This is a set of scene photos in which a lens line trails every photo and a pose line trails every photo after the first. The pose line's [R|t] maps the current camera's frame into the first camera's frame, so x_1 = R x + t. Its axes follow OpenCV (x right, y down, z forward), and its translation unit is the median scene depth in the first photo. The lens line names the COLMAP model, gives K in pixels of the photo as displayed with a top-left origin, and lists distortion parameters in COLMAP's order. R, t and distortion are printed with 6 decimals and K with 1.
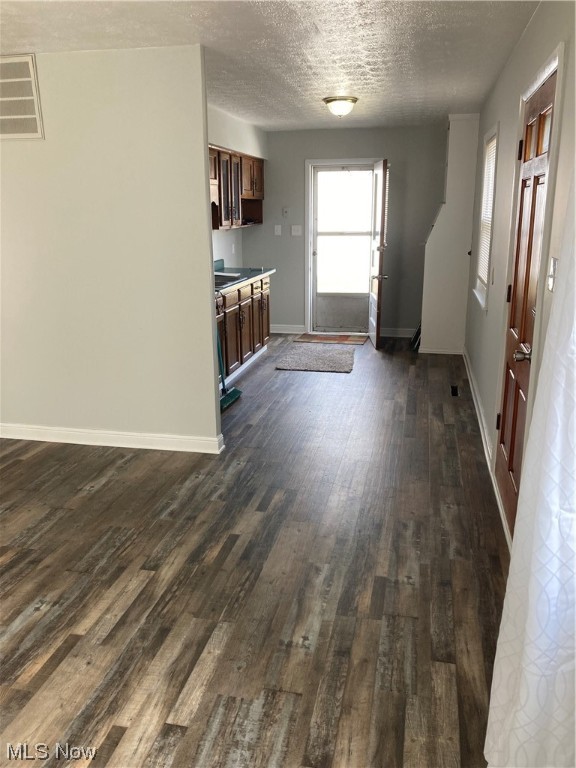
lens RADIAL K [[629.4, 0, 288.6], [0, 629.4, 383.2], [0, 0, 1]] dist [0.052061, 0.001262]
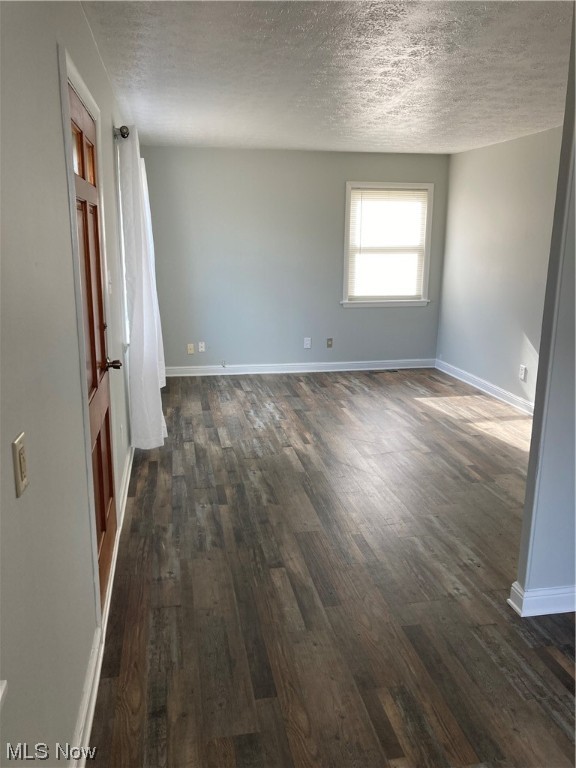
lens RADIAL K [[629.4, 0, 289.1], [0, 629.4, 384.3], [0, 0, 1]] dist [0.052061, 0.001262]
pose [[-0.922126, 0.084107, -0.377636, 0.532202], [-0.108875, 0.880225, 0.461898, -0.592550], [0.371254, 0.467043, -0.802522, 2.126089]]
